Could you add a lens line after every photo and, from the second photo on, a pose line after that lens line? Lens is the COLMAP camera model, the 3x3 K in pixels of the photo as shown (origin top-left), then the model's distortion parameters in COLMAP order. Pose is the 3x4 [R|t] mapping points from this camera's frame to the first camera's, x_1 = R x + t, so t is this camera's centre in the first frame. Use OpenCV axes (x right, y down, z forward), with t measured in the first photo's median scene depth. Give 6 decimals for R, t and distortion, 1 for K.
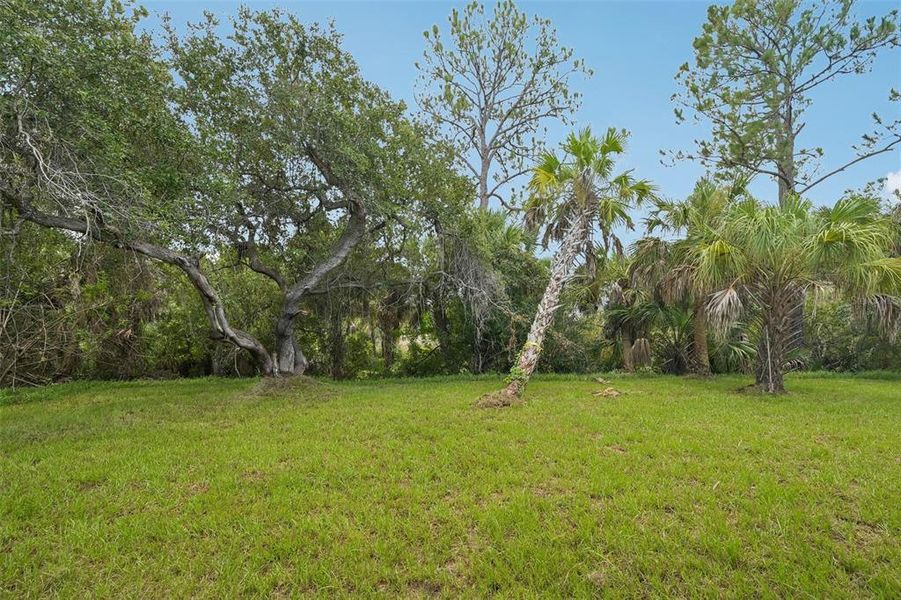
lens RADIAL K [[399.2, 0, 450.6], [0, 399.2, 323.6], [0, 0, 1]] dist [-0.000042, -0.000122]
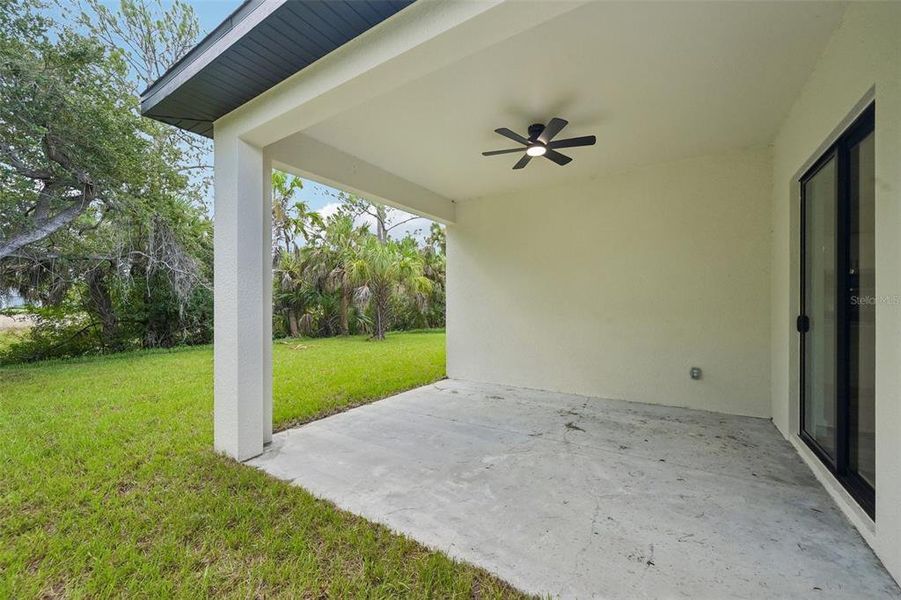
lens RADIAL K [[361.3, 0, 447.5], [0, 361.3, 308.3], [0, 0, 1]] dist [-0.000195, 0.000095]
pose [[0.615773, 0.006657, 0.787895, -0.296675], [-0.013948, 0.999900, 0.002453, 0.006671], [-0.787800, -0.012500, 0.615804, -0.264140]]
